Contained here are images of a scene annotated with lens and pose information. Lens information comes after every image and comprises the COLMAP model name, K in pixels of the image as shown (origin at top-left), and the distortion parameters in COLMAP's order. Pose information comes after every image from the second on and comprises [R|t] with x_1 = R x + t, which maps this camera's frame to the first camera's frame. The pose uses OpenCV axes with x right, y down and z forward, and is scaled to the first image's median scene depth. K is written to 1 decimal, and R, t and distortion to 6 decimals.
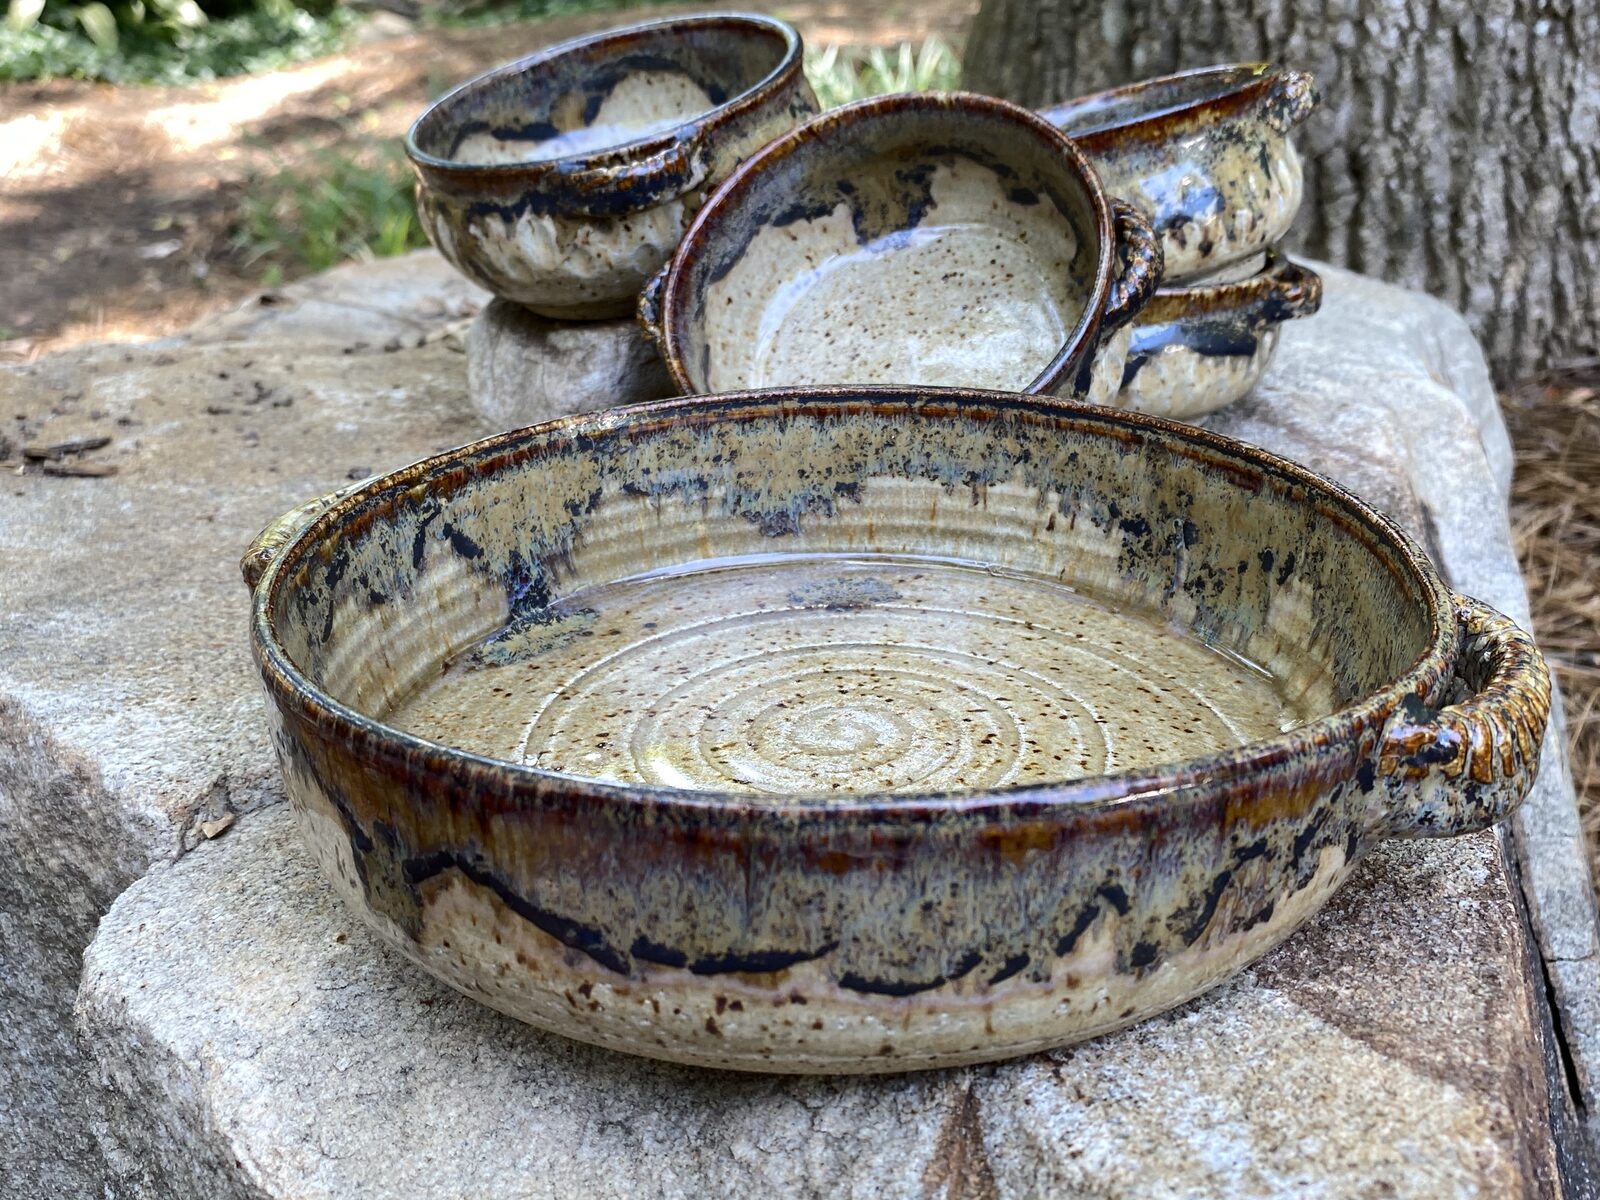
lens RADIAL K [[1681.0, 0, 797.2], [0, 1681.0, 601.5], [0, 0, 1]] dist [0.117590, 0.000000]
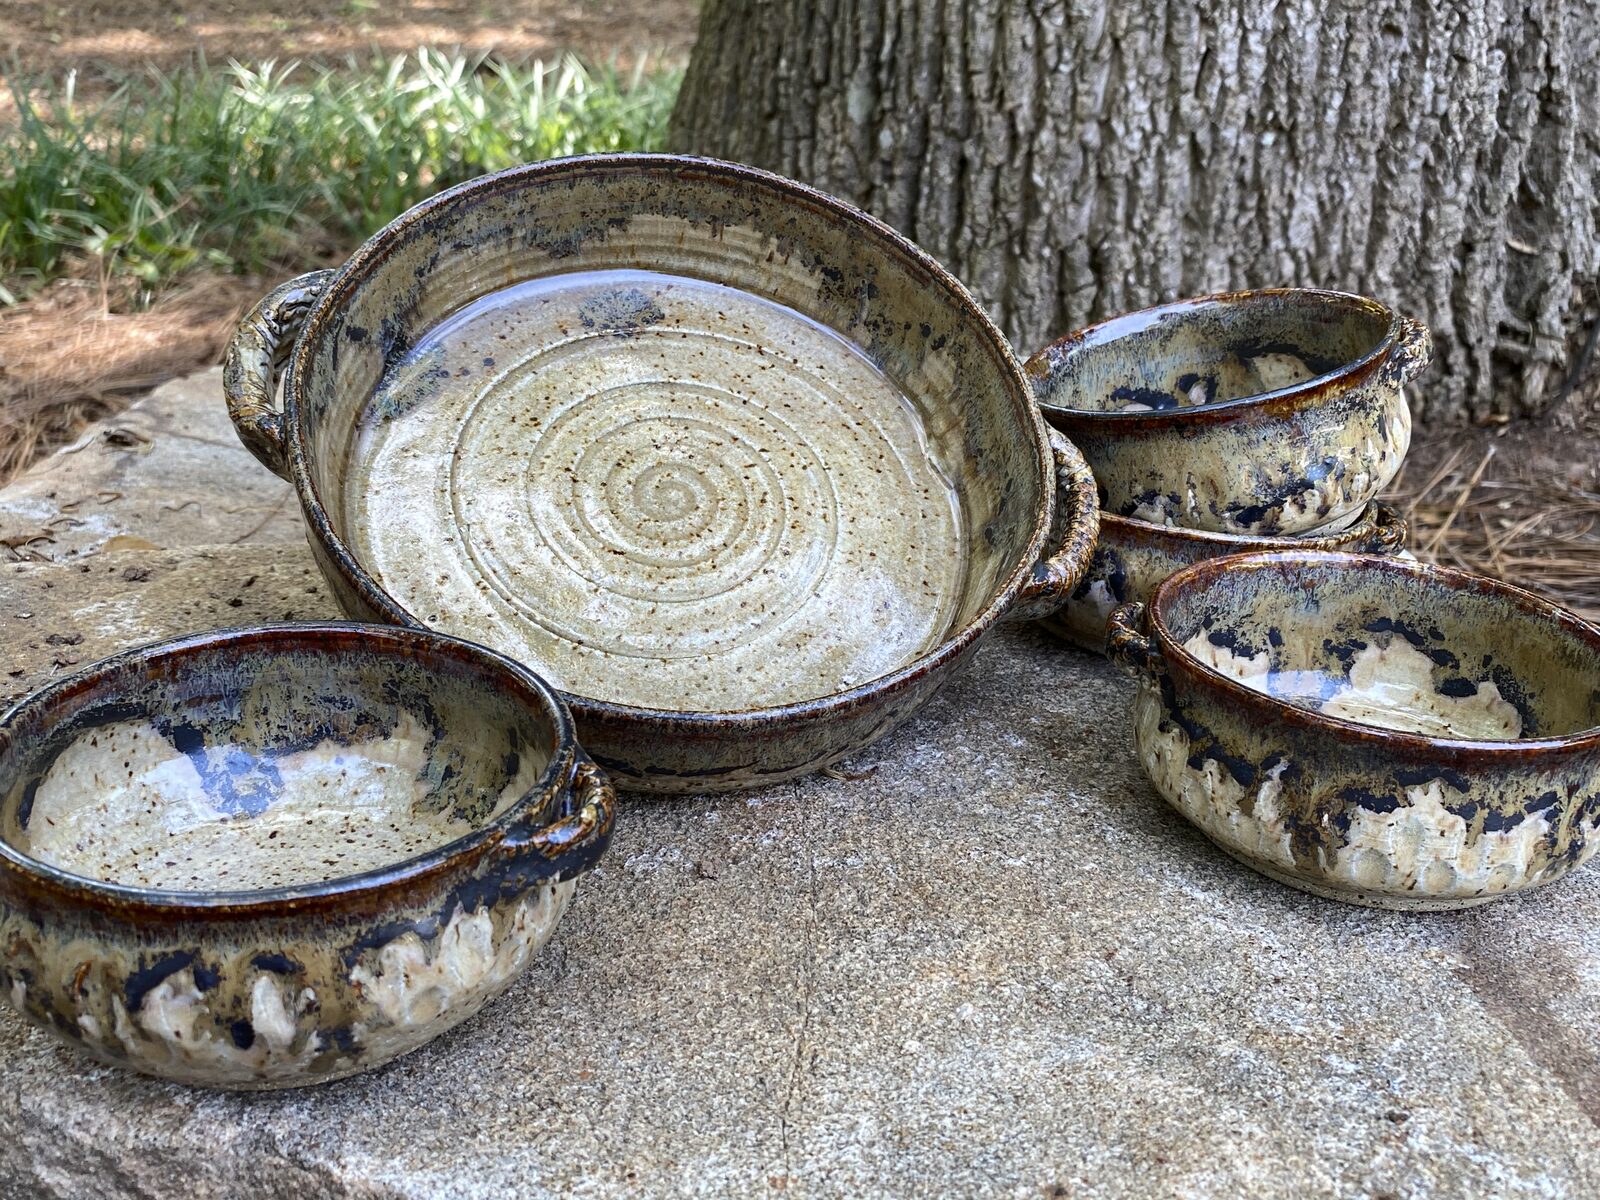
lens RADIAL K [[1681.0, 0, 800.4], [0, 1681.0, 599.2], [0, 0, 1]] dist [0.117590, 0.000000]
pose [[0.942756, -0.116923, 0.312314, -0.291171], [-0.075996, 0.836554, 0.542589, -0.567445], [-0.324709, -0.535263, 0.779780, -0.230729]]
